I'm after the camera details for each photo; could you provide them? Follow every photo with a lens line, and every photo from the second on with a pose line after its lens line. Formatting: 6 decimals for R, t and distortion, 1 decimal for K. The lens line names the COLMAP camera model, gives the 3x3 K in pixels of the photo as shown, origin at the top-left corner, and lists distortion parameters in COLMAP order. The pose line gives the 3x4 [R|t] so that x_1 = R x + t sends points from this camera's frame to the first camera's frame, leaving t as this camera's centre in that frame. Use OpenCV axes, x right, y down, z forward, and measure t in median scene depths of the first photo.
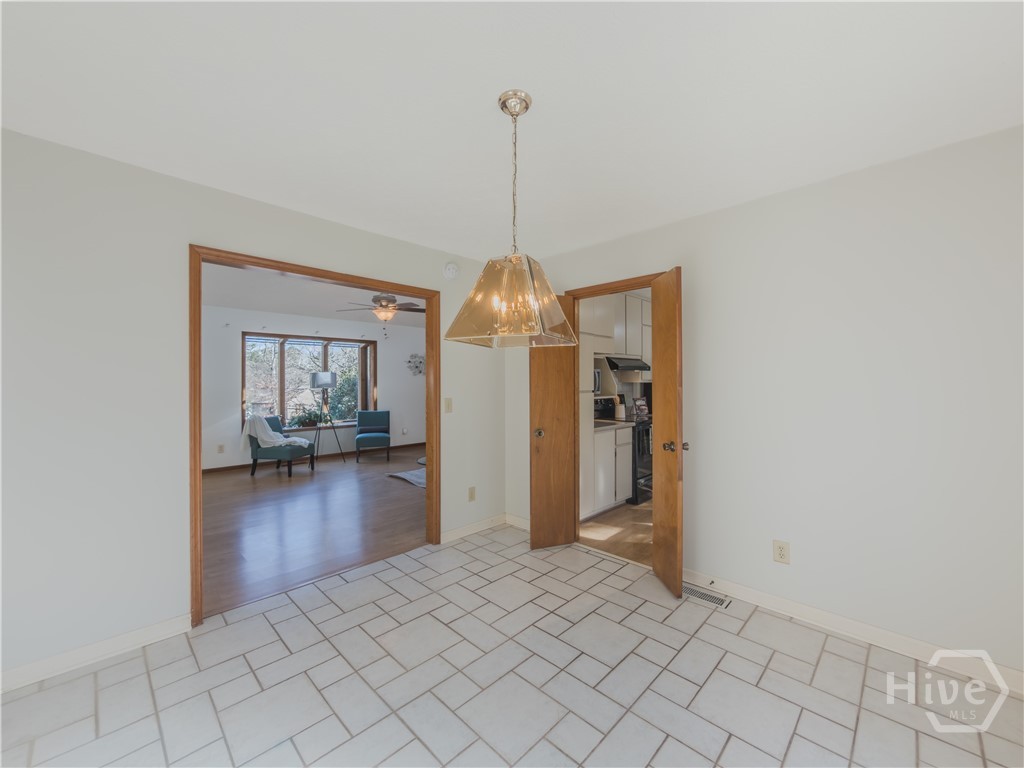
lens RADIAL K [[413.0, 0, 511.7], [0, 413.0, 383.3], [0, 0, 1]] dist [0.000498, 0.000124]
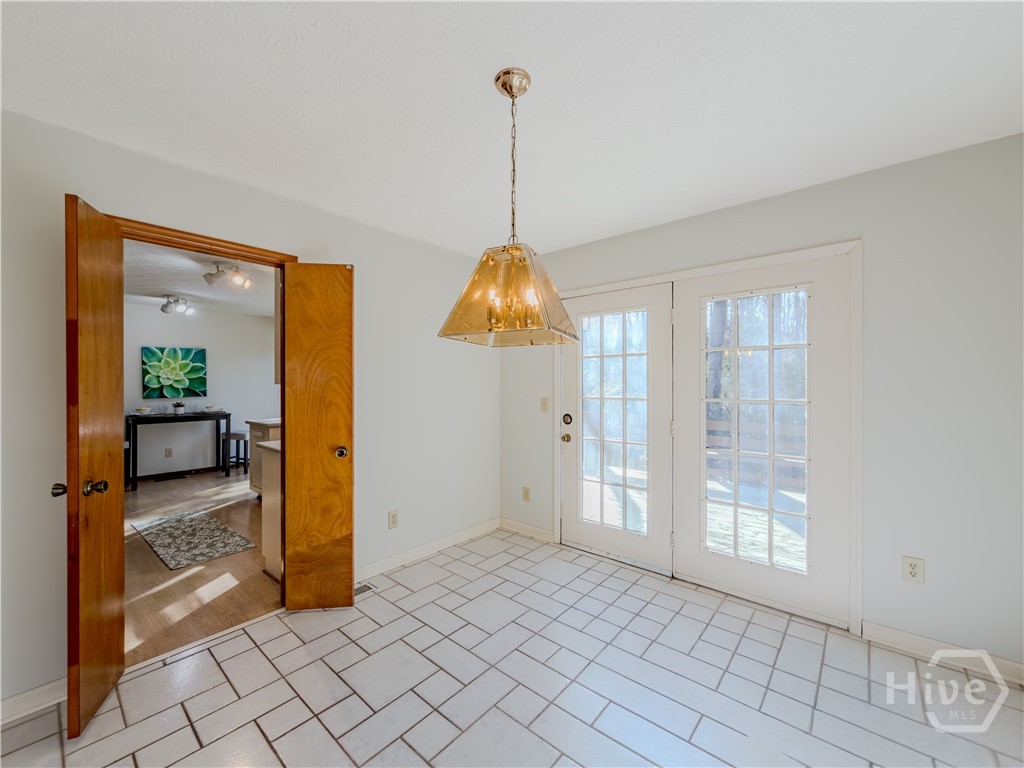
lens RADIAL K [[413.0, 0, 510.8], [0, 413.0, 382.3], [0, 0, 1]] dist [0.000498, 0.000124]
pose [[-0.062410, 0.002217, 0.998048, -0.728372], [0.004488, 0.999988, -0.001940, -0.005468], [-0.998041, 0.004358, -0.062419, 0.839170]]
